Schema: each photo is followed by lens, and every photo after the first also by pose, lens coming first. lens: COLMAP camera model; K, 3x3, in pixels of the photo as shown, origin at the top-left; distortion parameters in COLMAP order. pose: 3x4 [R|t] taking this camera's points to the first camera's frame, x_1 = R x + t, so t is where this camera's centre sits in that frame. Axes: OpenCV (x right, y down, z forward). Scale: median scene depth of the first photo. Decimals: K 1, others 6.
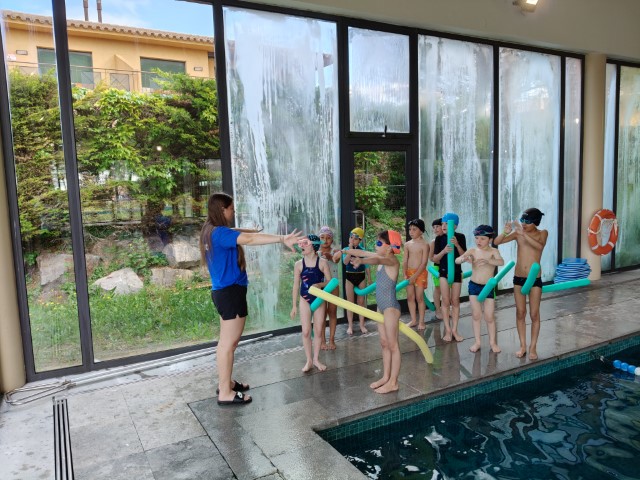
lens RADIAL K [[481.4, 0, 320.0], [0, 481.4, 240.0], [0, 0, 1]] dist [-0.009693, -0.009278]
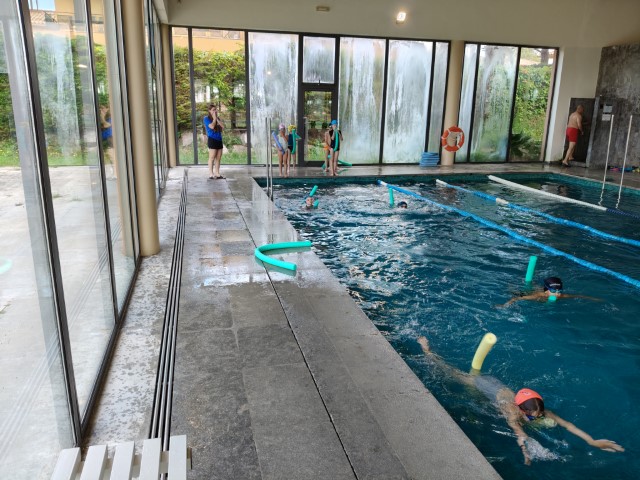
lens RADIAL K [[481.4, 0, 320.0], [0, 481.4, 240.0], [0, 0, 1]] dist [-0.009693, -0.009278]
pose [[0.963844, 0.116461, -0.239670, 0.716262], [-0.077401, 0.983016, 0.166399, 0.119645], [0.254979, -0.141832, 0.956488, -1.198012]]
